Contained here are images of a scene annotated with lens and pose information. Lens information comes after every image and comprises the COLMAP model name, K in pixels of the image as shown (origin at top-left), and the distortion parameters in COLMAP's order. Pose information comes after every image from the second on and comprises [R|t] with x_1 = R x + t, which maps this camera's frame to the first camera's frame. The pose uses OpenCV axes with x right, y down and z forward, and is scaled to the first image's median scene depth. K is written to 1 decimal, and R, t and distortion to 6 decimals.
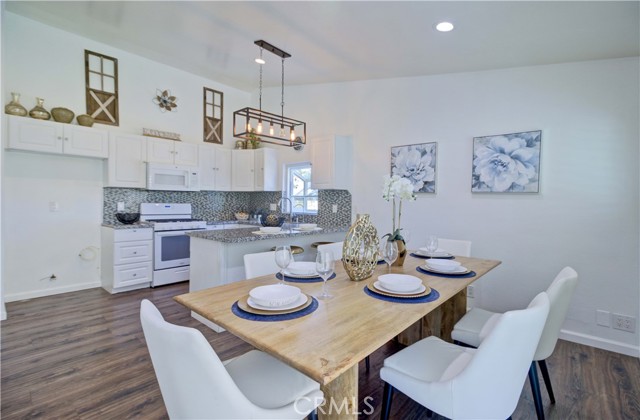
lens RADIAL K [[294.6, 0, 324.2], [0, 294.6, 202.2], [0, 0, 1]] dist [-0.011712, 0.005339]
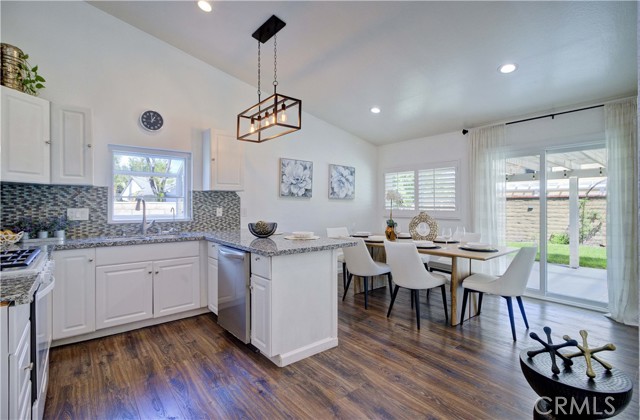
lens RADIAL K [[294.6, 0, 325.5], [0, 294.6, 205.1], [0, 0, 1]] dist [-0.011712, 0.005339]
pose [[0.148333, -0.011463, 0.988871, -0.853831], [-0.000481, 0.999932, 0.011663, -0.009820], [-0.988937, -0.002205, 0.148318, 0.597474]]
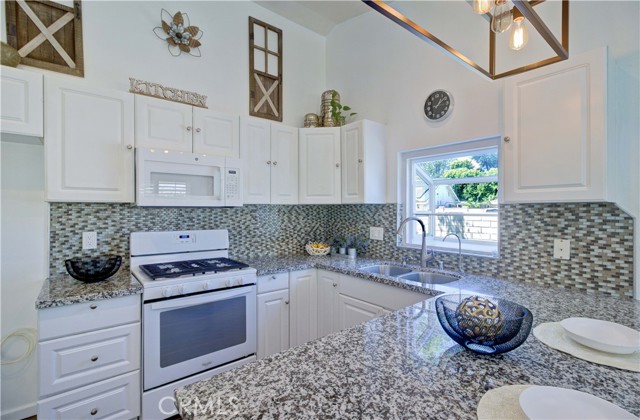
lens RADIAL K [[294.6, 0, 322.3], [0, 294.6, 211.5], [0, 0, 1]] dist [-0.011712, 0.005339]
pose [[0.987702, -0.004920, -0.156271, -0.241507], [0.006413, 0.999938, 0.009049, -0.037322], [0.156217, -0.009940, 0.987673, 0.601111]]
